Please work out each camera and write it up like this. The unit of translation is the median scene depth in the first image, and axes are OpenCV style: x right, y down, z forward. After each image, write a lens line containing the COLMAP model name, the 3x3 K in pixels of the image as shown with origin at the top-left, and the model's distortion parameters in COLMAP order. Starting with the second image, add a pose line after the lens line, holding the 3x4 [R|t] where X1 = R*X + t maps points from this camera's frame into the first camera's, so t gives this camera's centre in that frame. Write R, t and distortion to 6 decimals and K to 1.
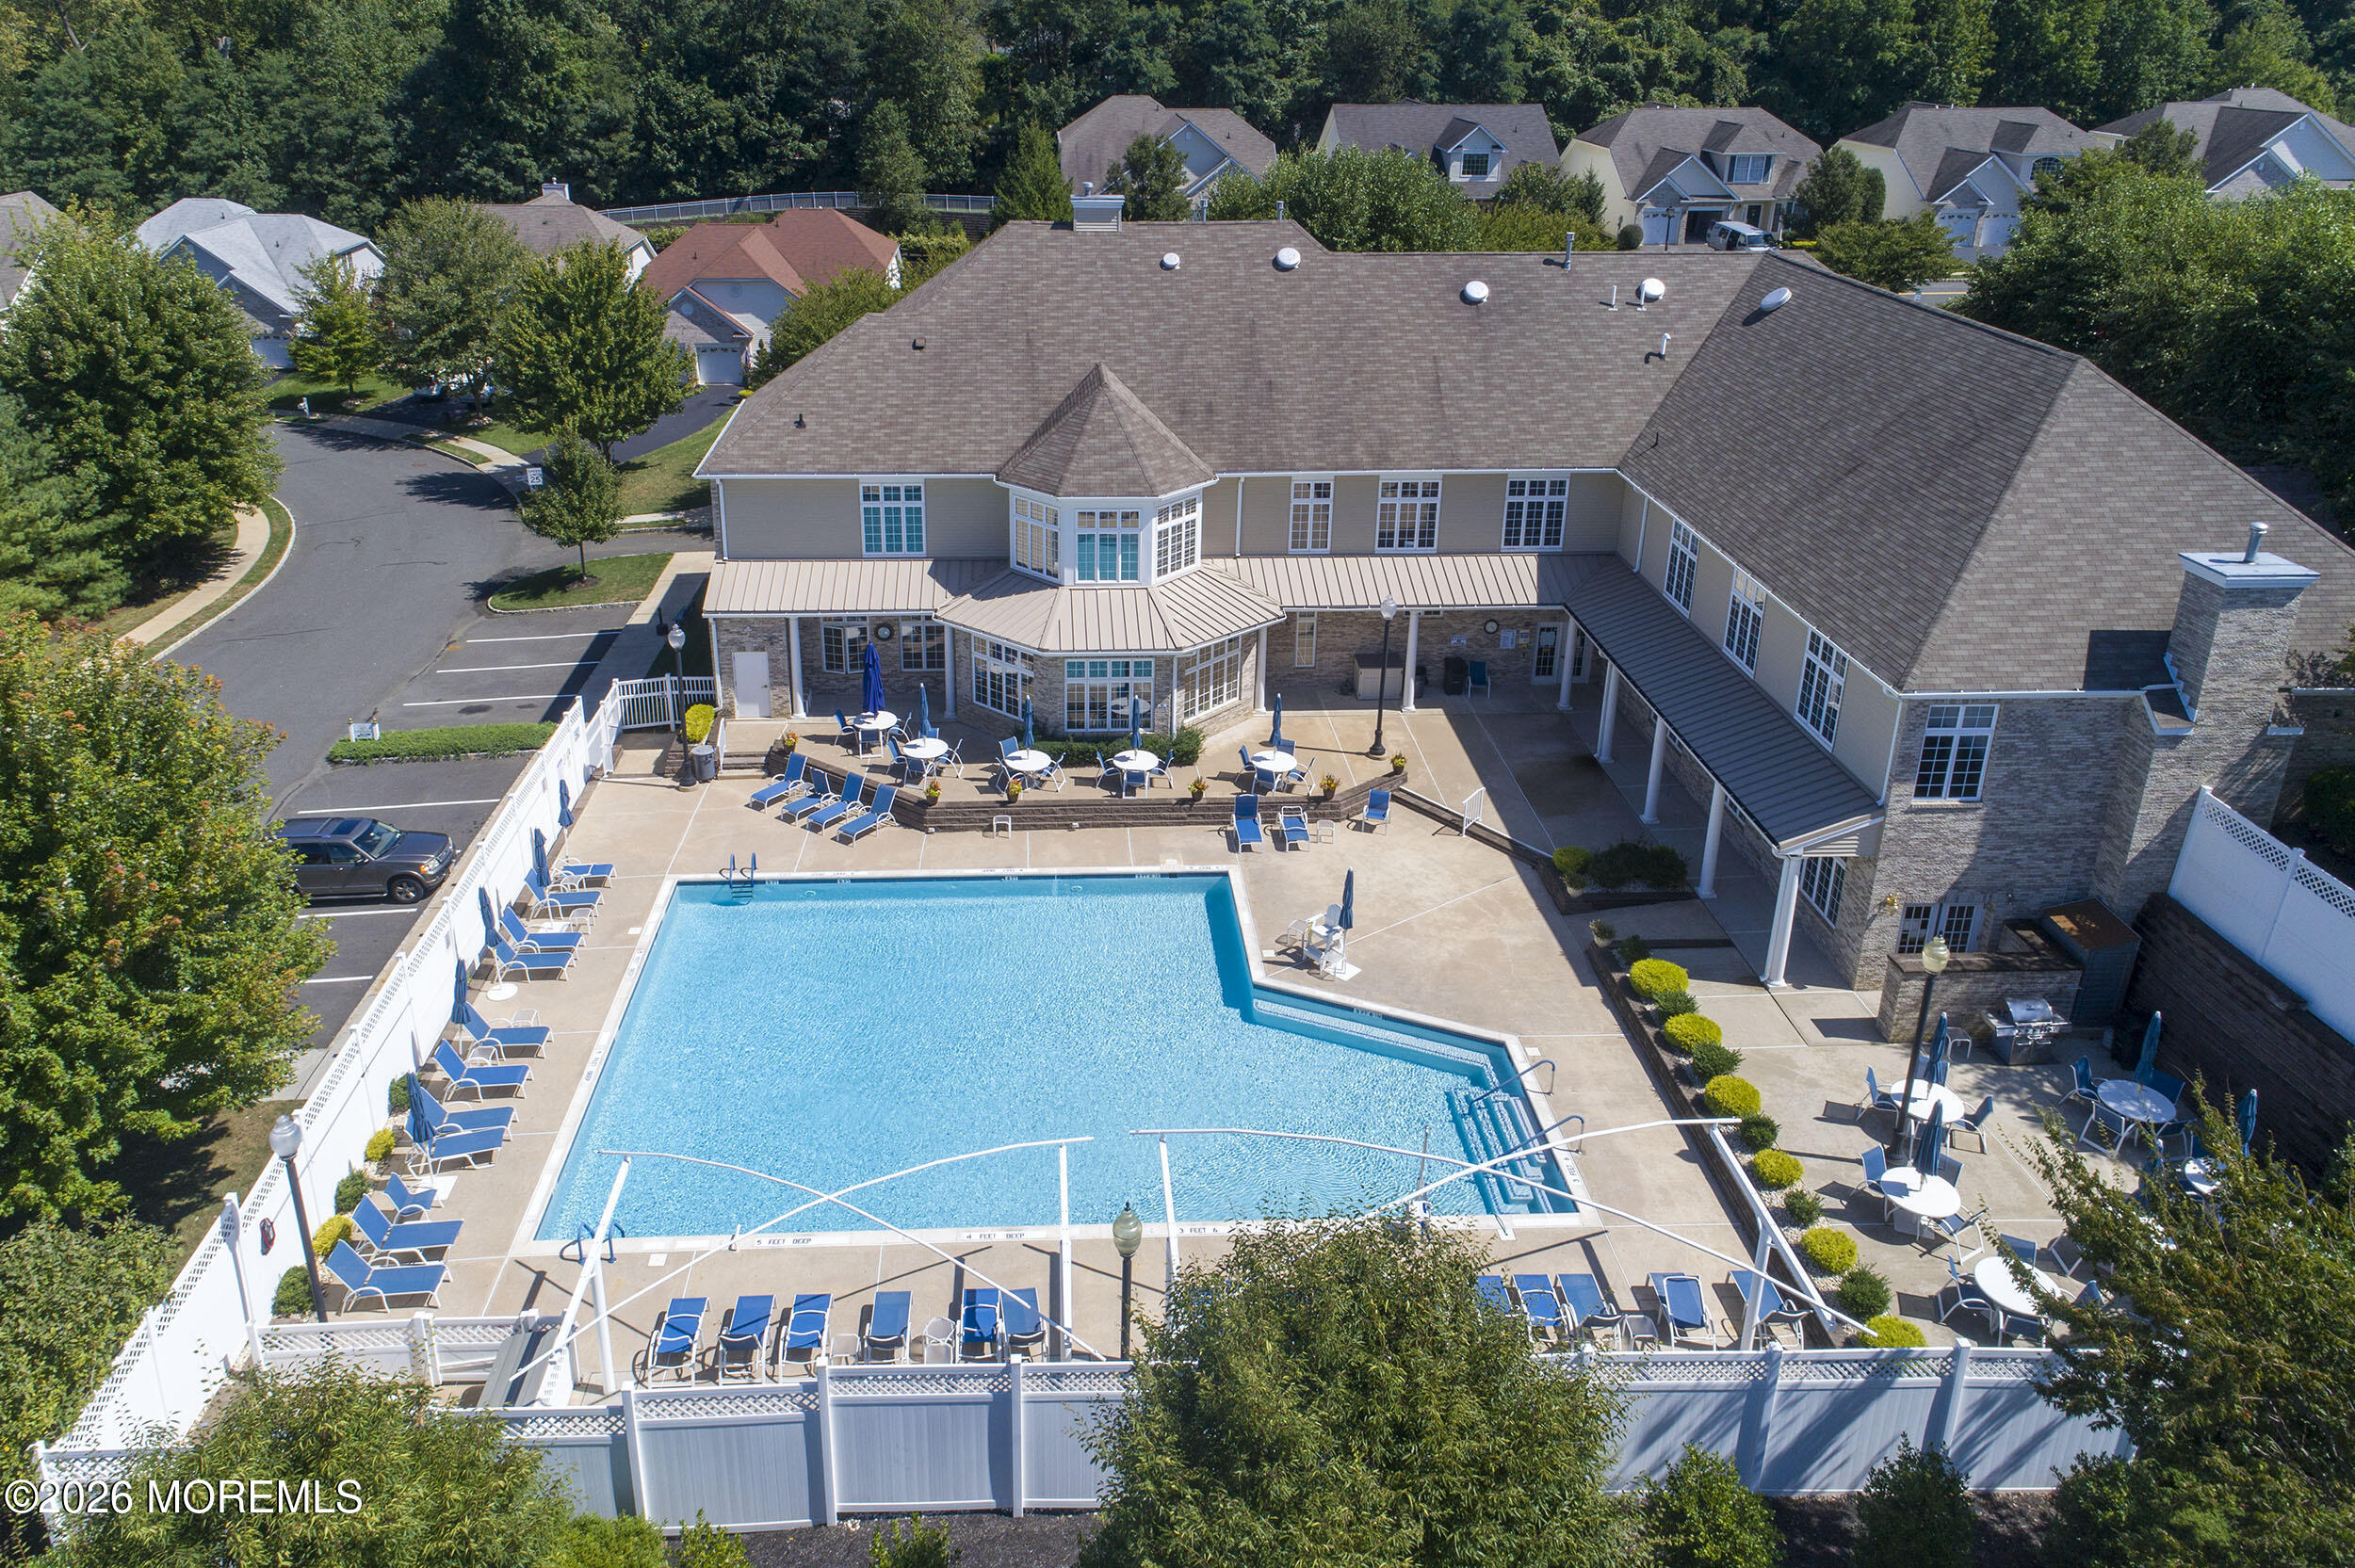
lens RADIAL K [[1643.1, 0, 1172.8], [0, 1643.1, 691.5], [0, 0, 1]] dist [0.035065, 0.000498]
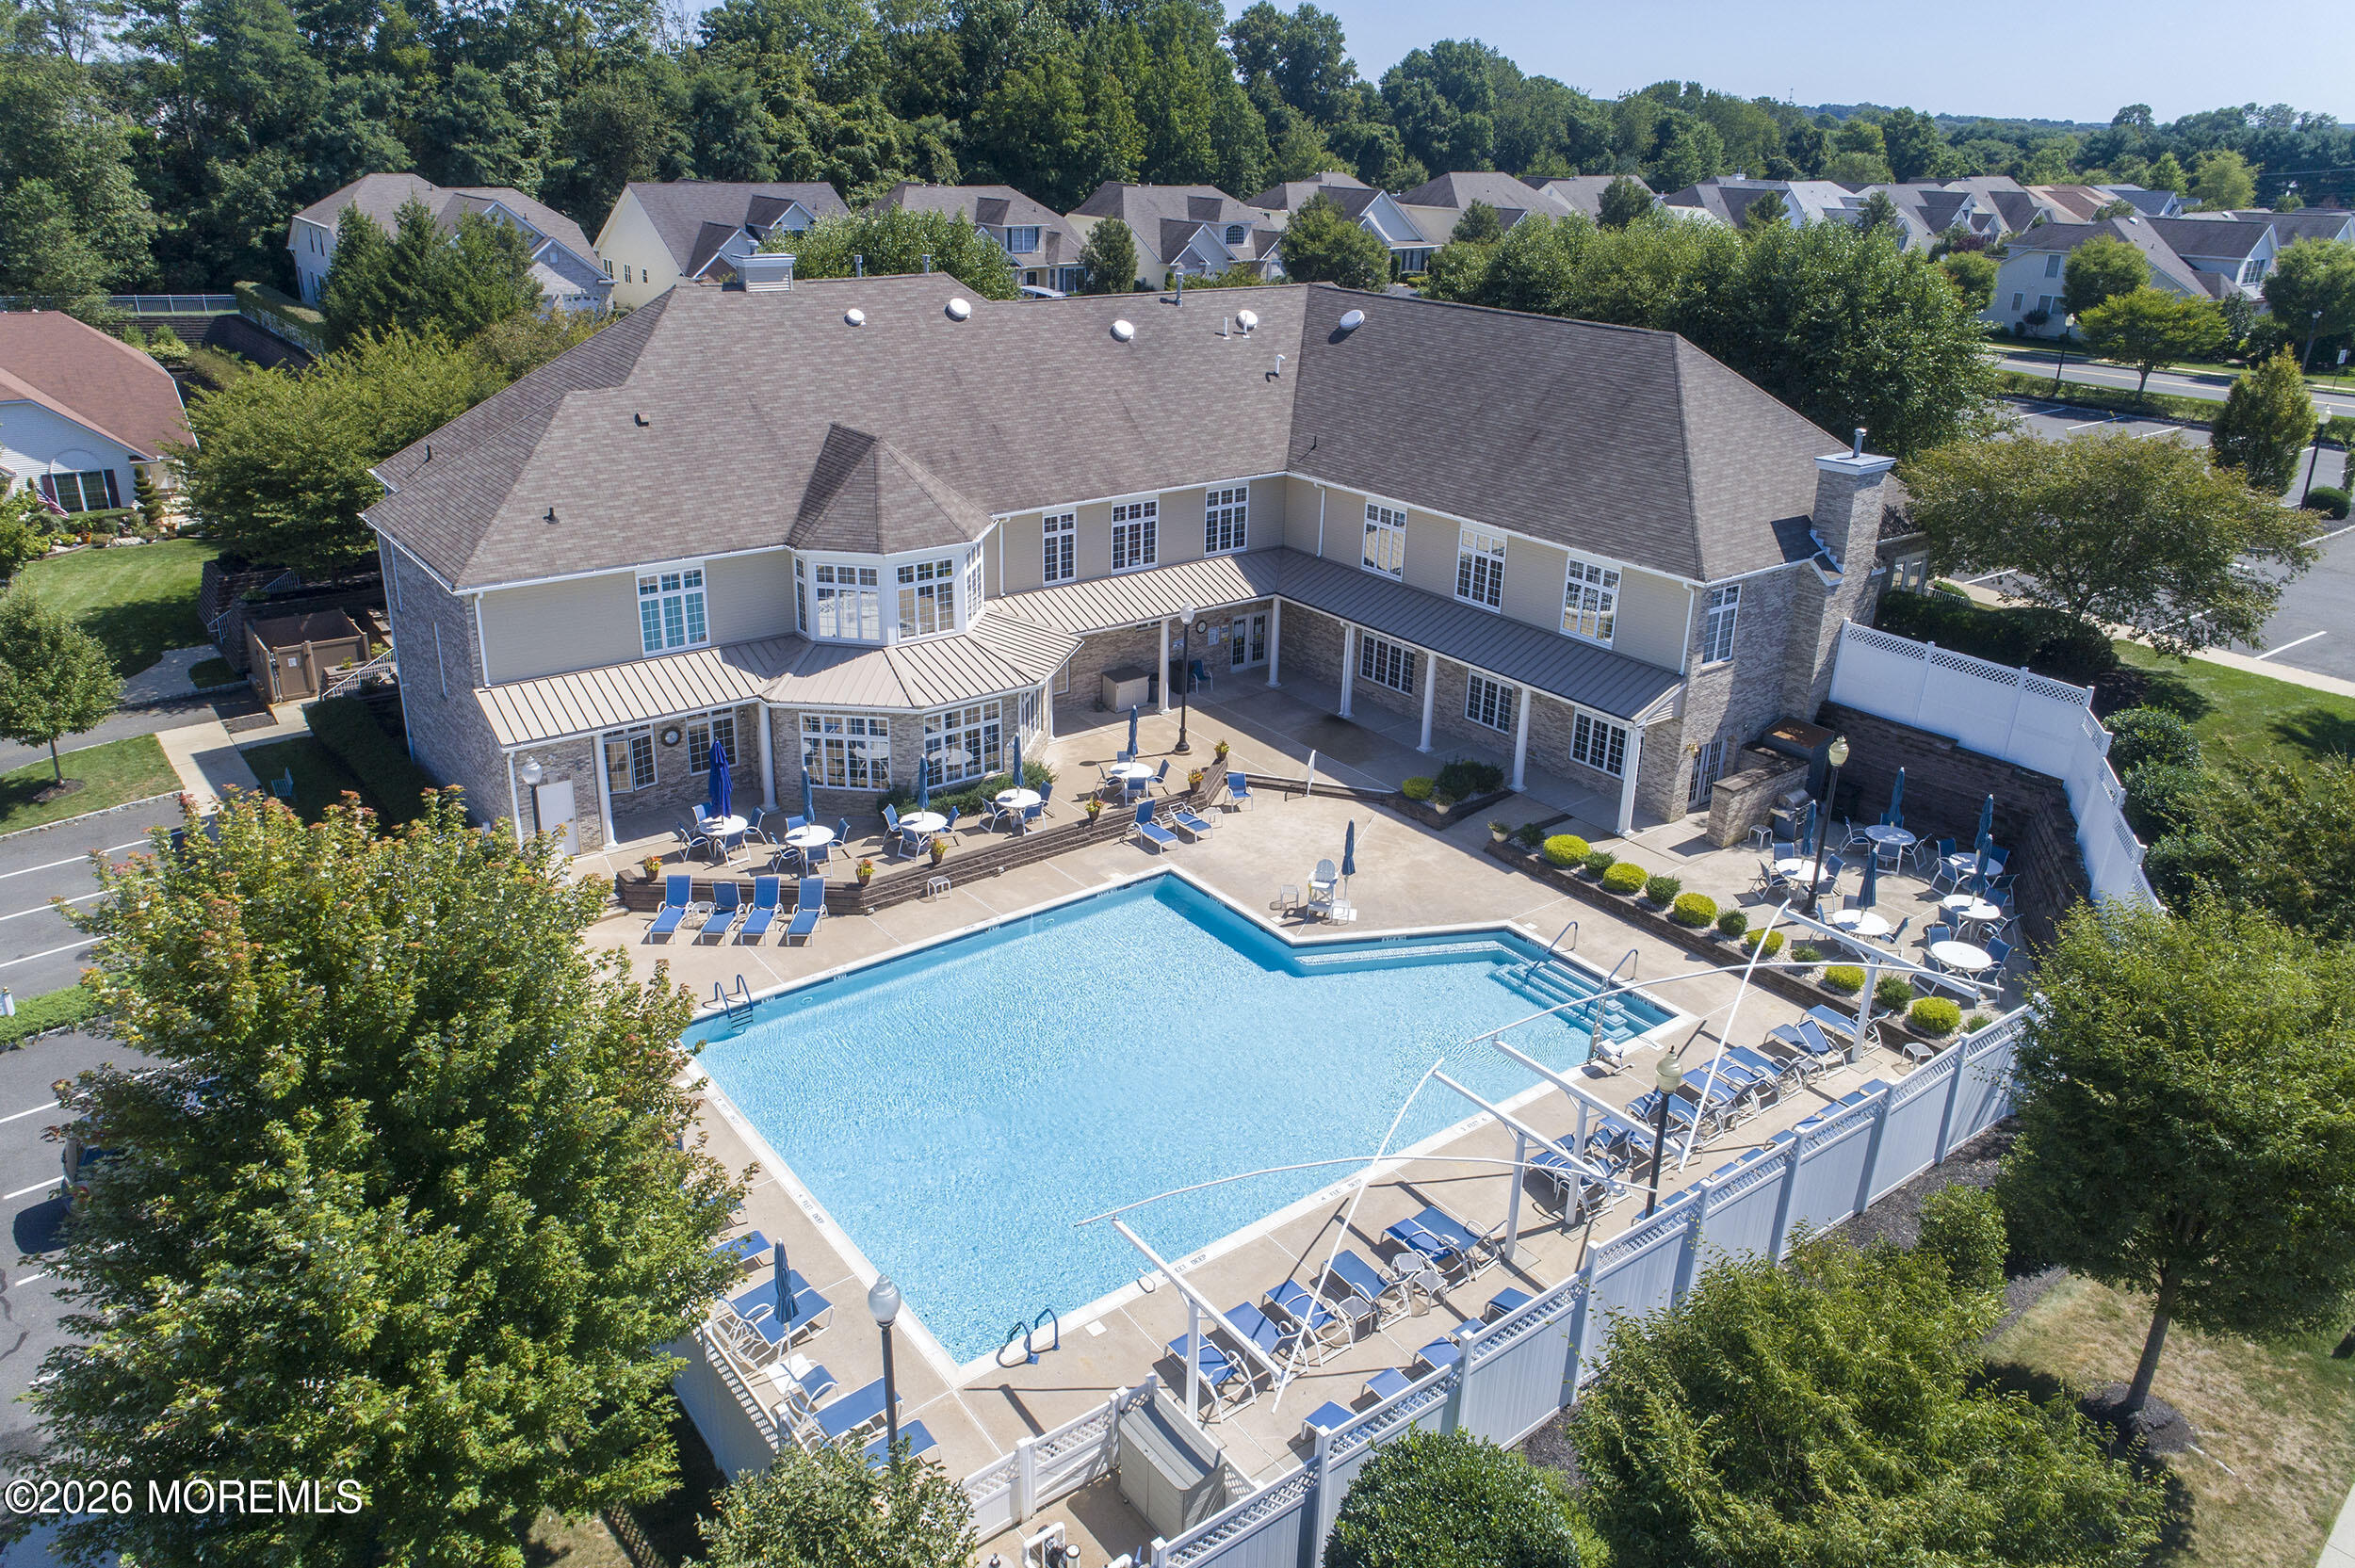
lens RADIAL K [[1586.8, 0, 1175.7], [0, 1586.8, 786.7], [0, 0, 1]] dist [0.031372, 0.002576]
pose [[0.821372, -0.212189, 0.529456, -0.441610], [0.208732, 0.975662, 0.067197, -0.010382], [-0.530828, 0.055321, 0.845672, 0.109900]]
